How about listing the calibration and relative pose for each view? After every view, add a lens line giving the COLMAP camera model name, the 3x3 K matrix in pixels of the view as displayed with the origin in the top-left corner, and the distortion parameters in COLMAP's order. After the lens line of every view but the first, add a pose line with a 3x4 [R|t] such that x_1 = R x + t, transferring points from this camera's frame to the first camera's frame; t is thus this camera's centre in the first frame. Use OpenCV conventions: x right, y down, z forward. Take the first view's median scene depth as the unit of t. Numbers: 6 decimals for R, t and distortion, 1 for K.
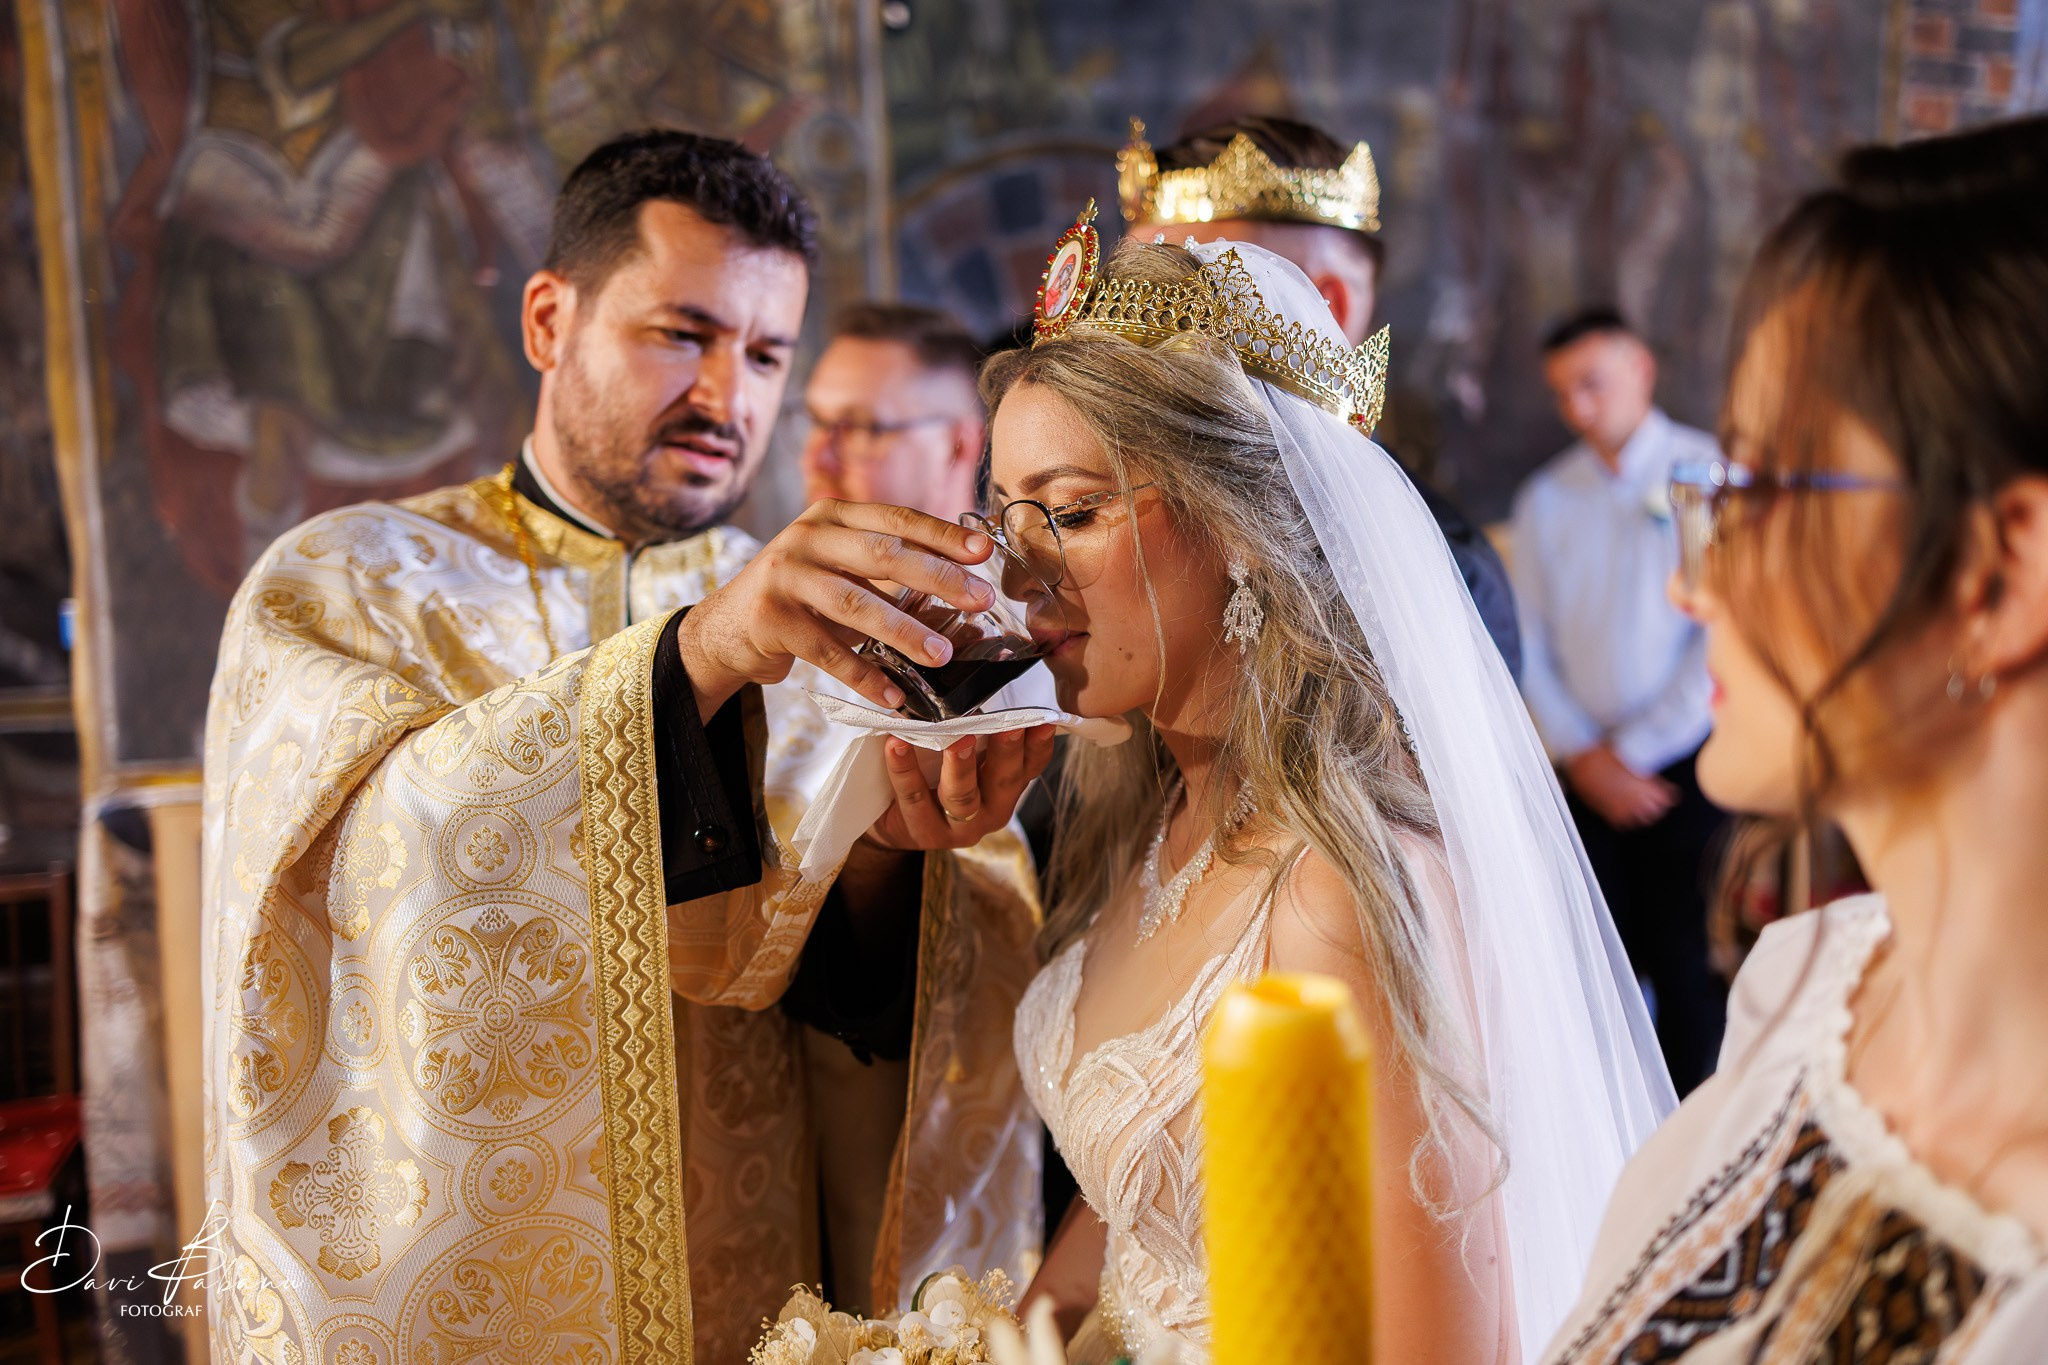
lens RADIAL K [[2012.5, 0, 1024.0], [0, 2012.5, 682.5], [0, 0, 1]] dist [0.015222, -0.020343]
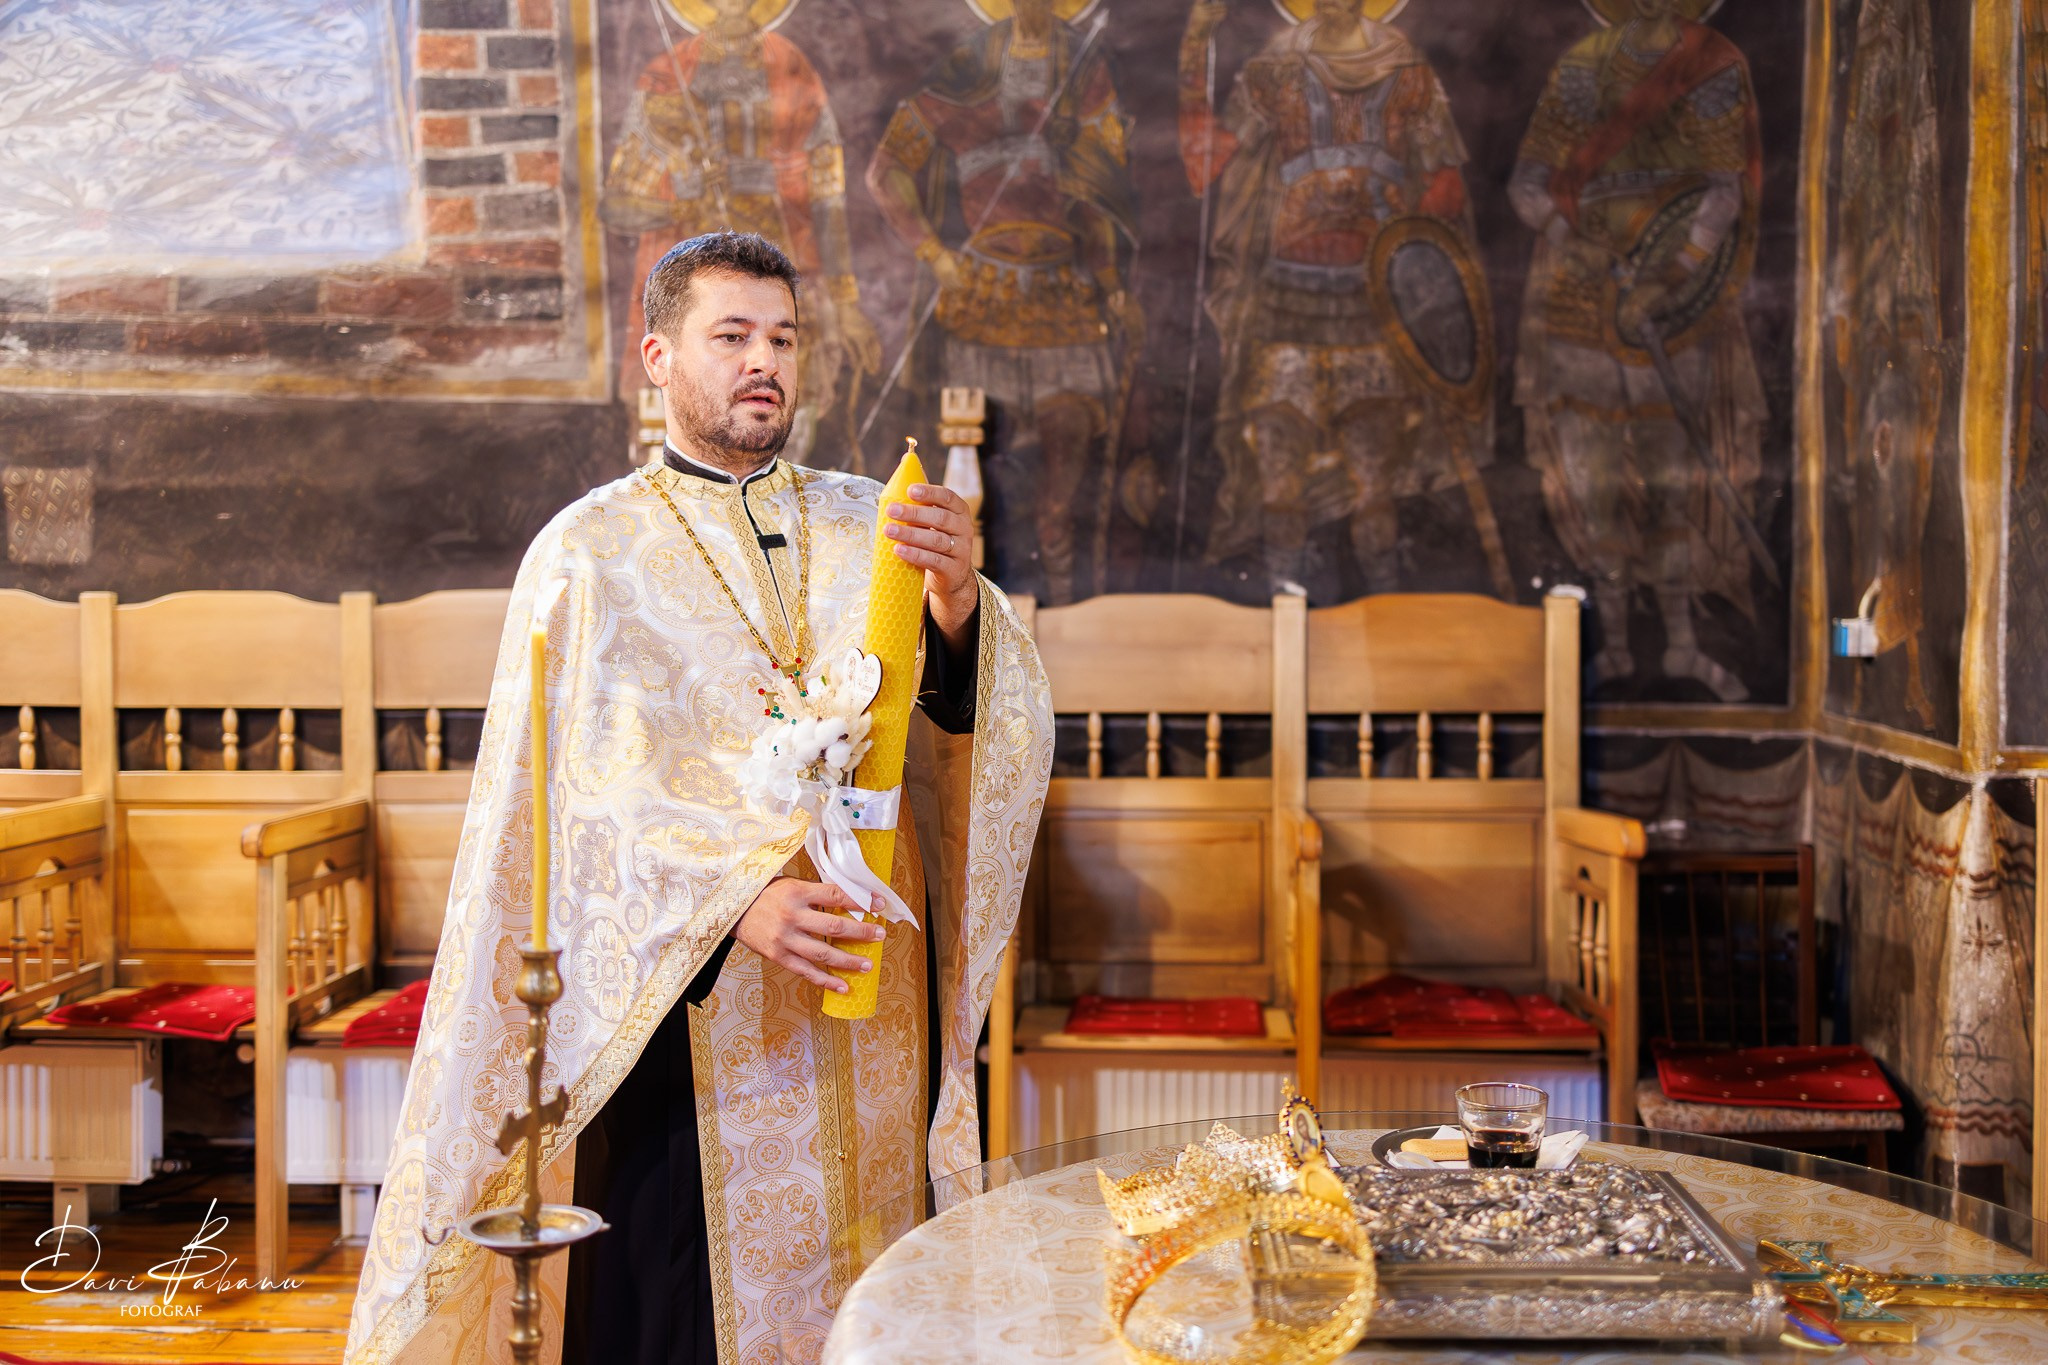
lens RADIAL K [[2138.5, 0, 1024.0], [0, 2138.5, 682.5], [0, 0, 1]] dist [0.008648, -0.000836]
pose [[0.948106, 0.037543, -0.315731, -0.596671], [-0.063199, 0.995442, -0.071416, 0.129957], [0.311611, 0.087664, 0.946157, -0.356921]]
